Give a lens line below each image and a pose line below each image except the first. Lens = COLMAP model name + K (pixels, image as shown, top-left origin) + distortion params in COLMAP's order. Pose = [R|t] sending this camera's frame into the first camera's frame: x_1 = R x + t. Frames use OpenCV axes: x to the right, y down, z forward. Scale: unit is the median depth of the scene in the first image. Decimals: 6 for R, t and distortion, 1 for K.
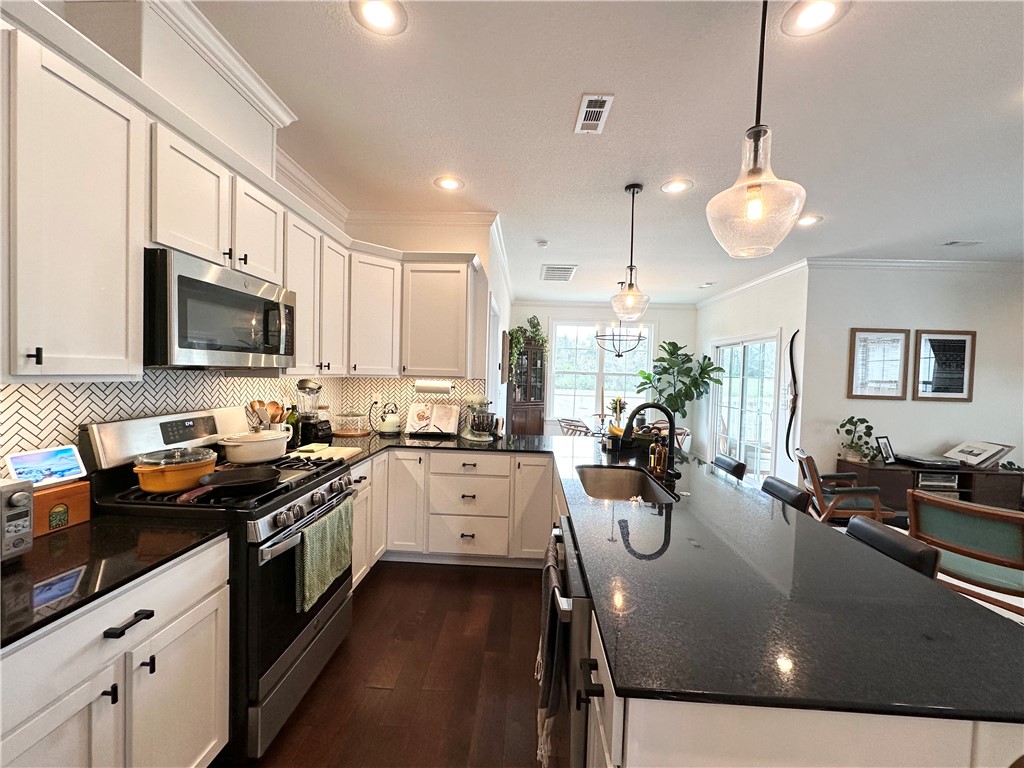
lens RADIAL K [[408.6, 0, 513.1], [0, 408.6, 384.0], [0, 0, 1]] dist [-0.004981, 0.001701]
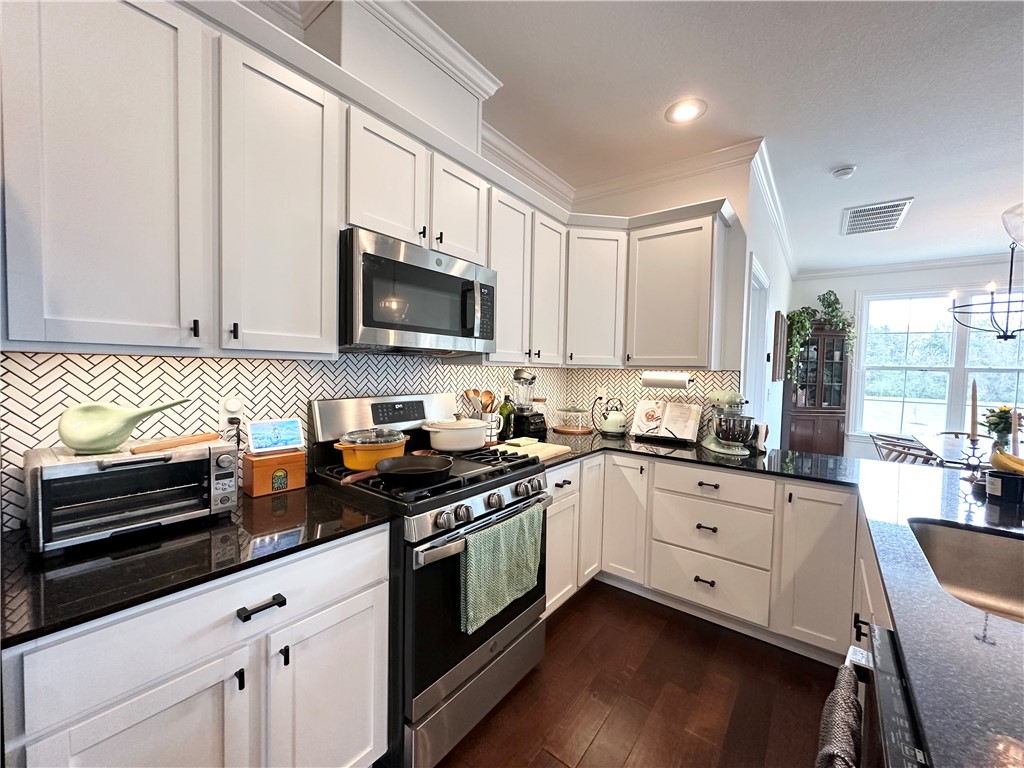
lens RADIAL K [[408.6, 0, 513.1], [0, 408.6, 384.4], [0, 0, 1]] dist [-0.004981, 0.001701]
pose [[0.818339, 0.013417, -0.574580, 0.020241], [-0.015810, 0.999875, 0.000831, 0.018846], [0.574519, 0.008404, 0.818448, 0.166677]]
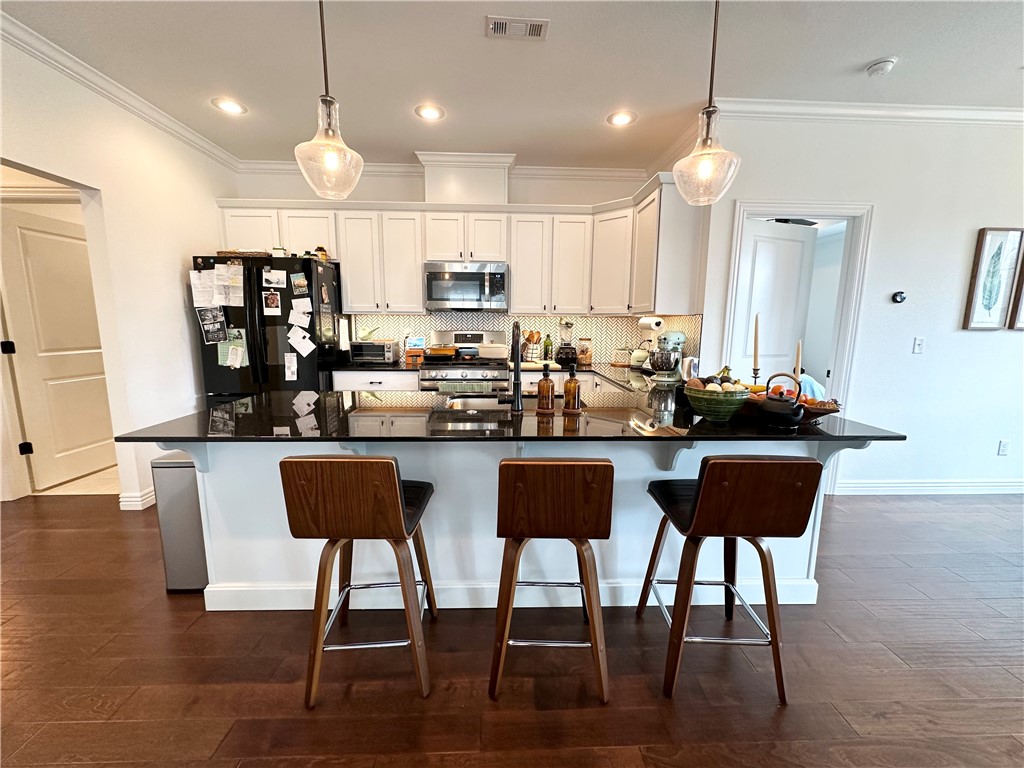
lens RADIAL K [[408.6, 0, 513.9], [0, 408.6, 383.7], [0, 0, 1]] dist [-0.004981, 0.001701]
pose [[0.078160, 0.117775, -0.989960, 0.765738], [-0.033972, 0.992735, 0.115423, 0.047689], [0.996362, 0.024610, 0.081593, 0.562444]]
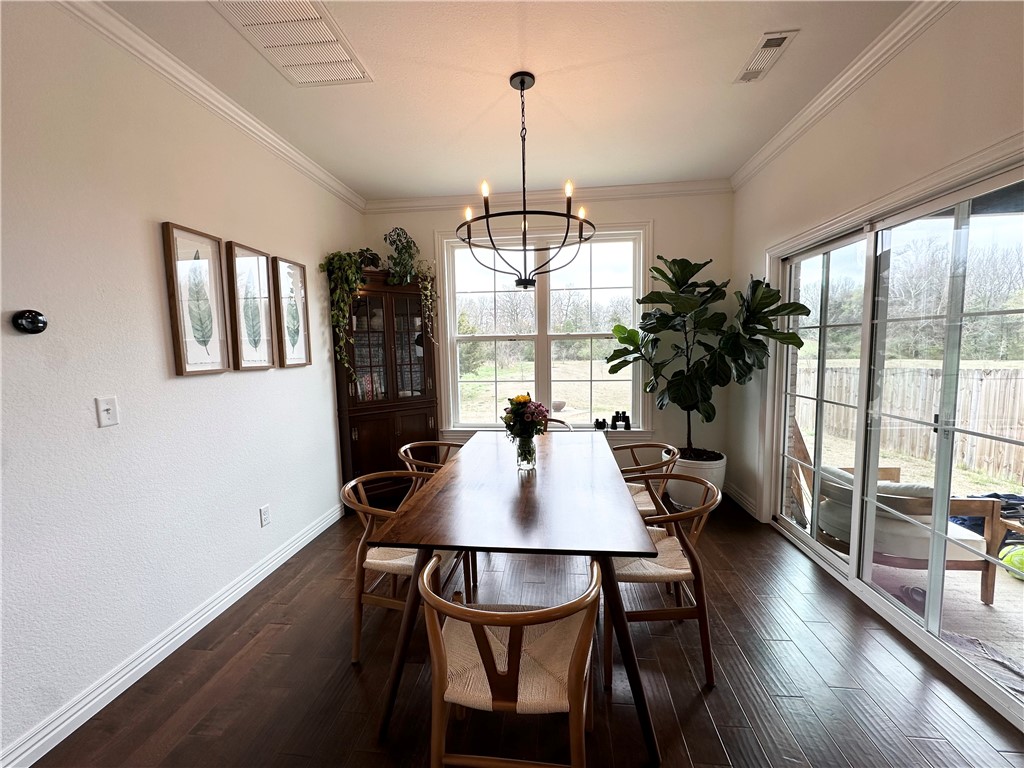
lens RADIAL K [[408.6, 0, 512.3], [0, 408.6, 384.4], [0, 0, 1]] dist [-0.004981, 0.001701]
pose [[0.996547, -0.045838, -0.069226, 0.462781], [0.050268, 0.996704, 0.063674, -0.000922], [0.066079, -0.066934, 0.995567, 1.060056]]
